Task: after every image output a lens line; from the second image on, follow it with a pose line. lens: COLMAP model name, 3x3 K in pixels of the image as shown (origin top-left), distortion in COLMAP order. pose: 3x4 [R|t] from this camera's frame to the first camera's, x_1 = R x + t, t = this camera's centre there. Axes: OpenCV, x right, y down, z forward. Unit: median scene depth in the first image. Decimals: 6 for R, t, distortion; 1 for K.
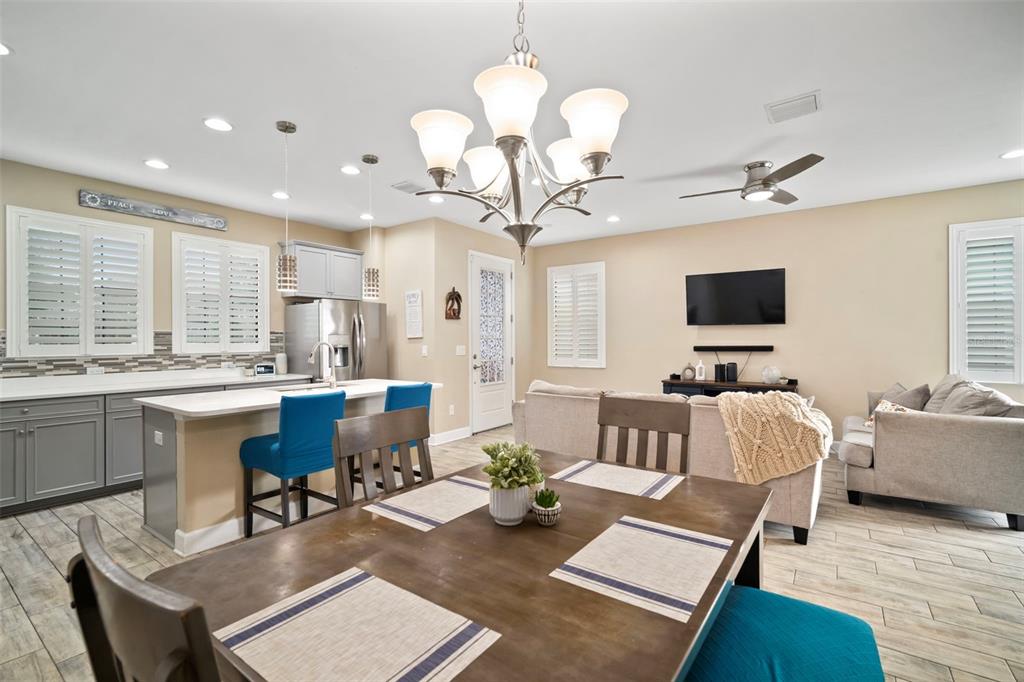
lens RADIAL K [[449.9, 0, 509.2], [0, 449.9, 340.2], [0, 0, 1]] dist [-0.009099, 0.001230]
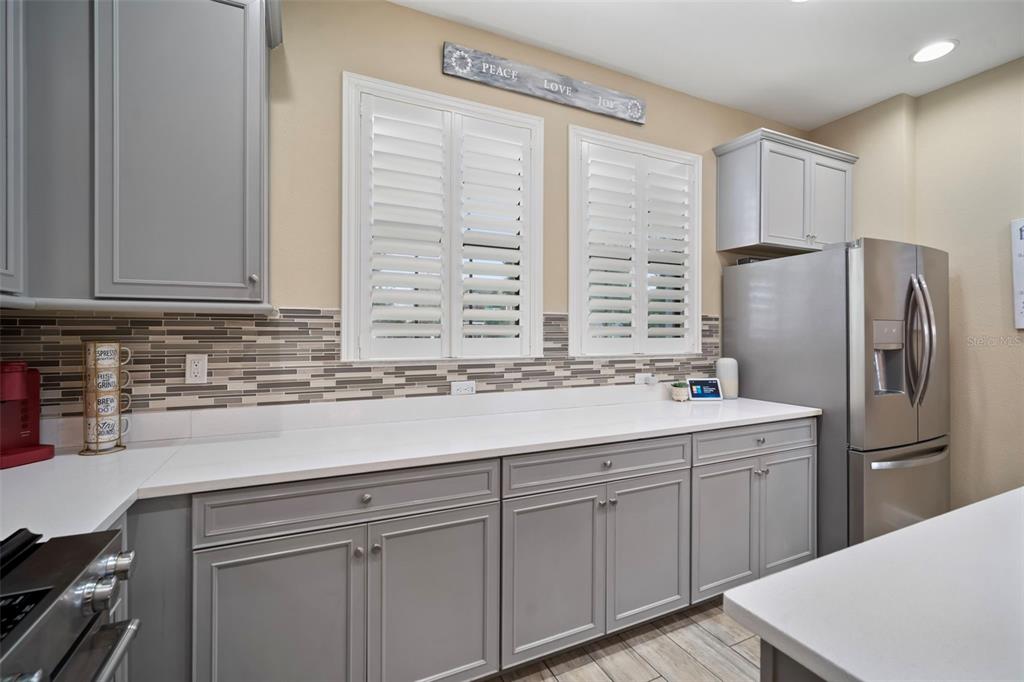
lens RADIAL K [[449.9, 0, 515.3], [0, 449.9, 335.7], [0, 0, 1]] dist [-0.009099, 0.001230]
pose [[0.873296, 0.007117, -0.487139, -0.554007], [-0.005796, 0.999974, 0.004218, 0.003620], [0.487156, -0.000860, 0.873314, 0.511088]]
